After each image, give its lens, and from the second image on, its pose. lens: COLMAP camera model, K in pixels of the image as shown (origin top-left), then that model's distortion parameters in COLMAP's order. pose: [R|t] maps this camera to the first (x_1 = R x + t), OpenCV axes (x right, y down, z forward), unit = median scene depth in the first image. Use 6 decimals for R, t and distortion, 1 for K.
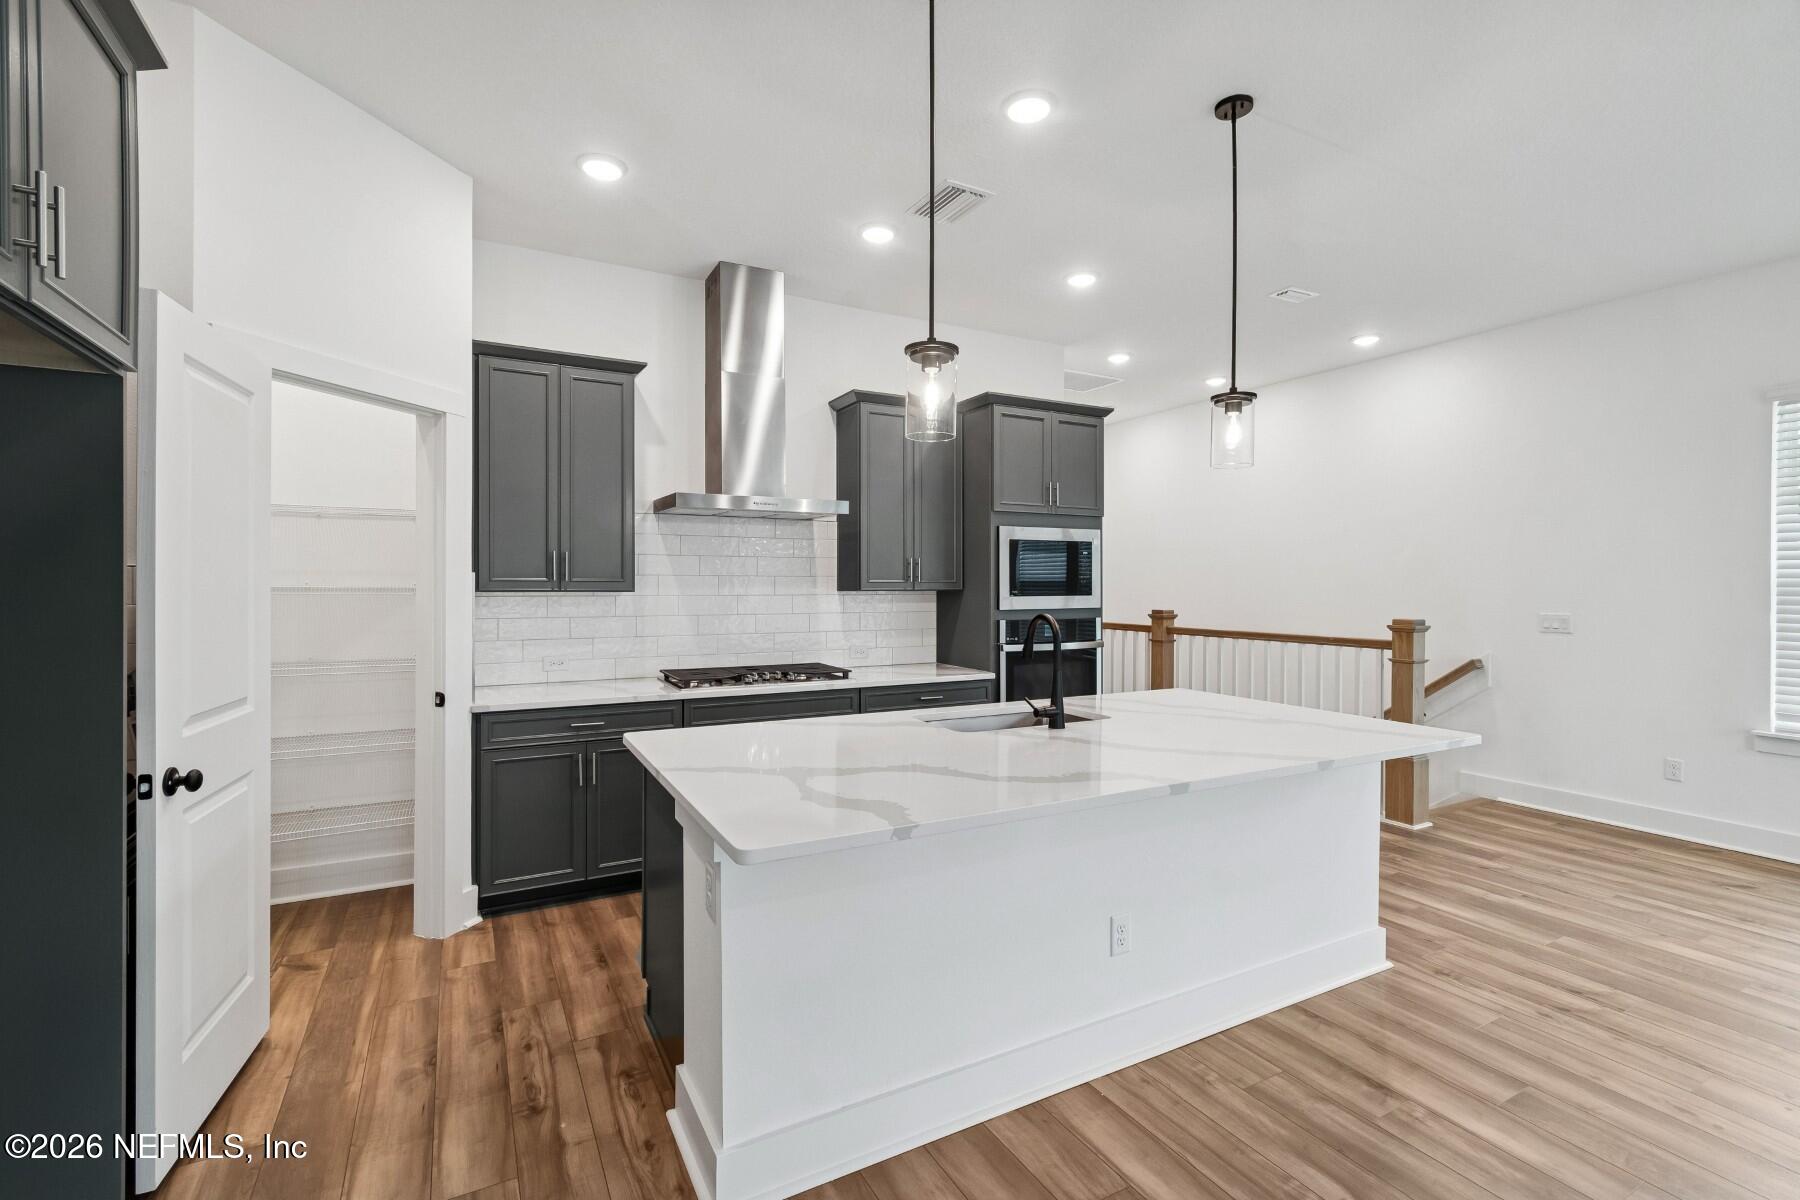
lens RADIAL K [[788.6, 0, 890.7], [0, 788.6, 567.3], [0, 0, 1]] dist [-0.003517, -0.000132]
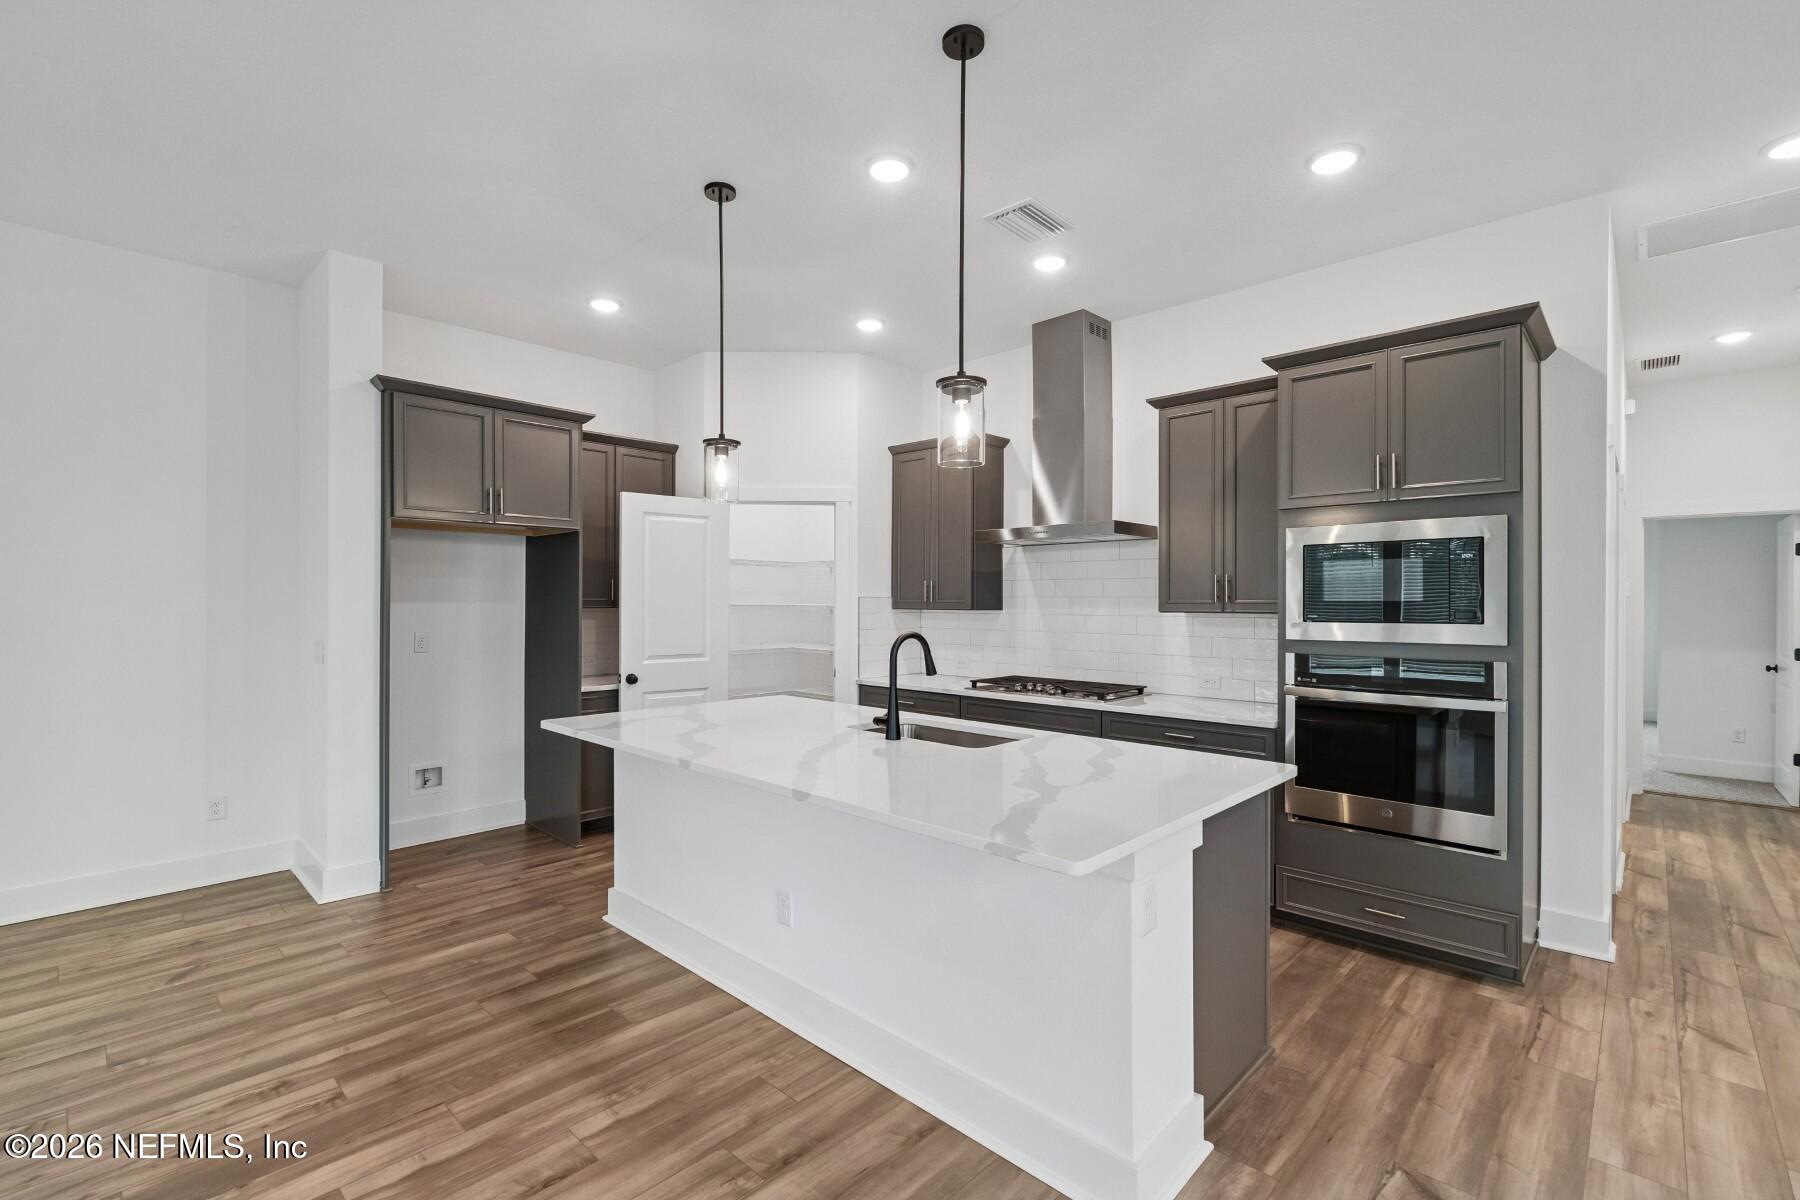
lens RADIAL K [[795.0, 0, 900.0], [0, 795.0, 600.0], [0, 0, 1]] dist [0.001832, 0.000067]
pose [[0.318499, -0.004789, -0.947911, 1.040884], [0.014841, 0.999890, -0.000065, 0.015314], [0.947807, -0.014047, 0.318535, 0.575414]]
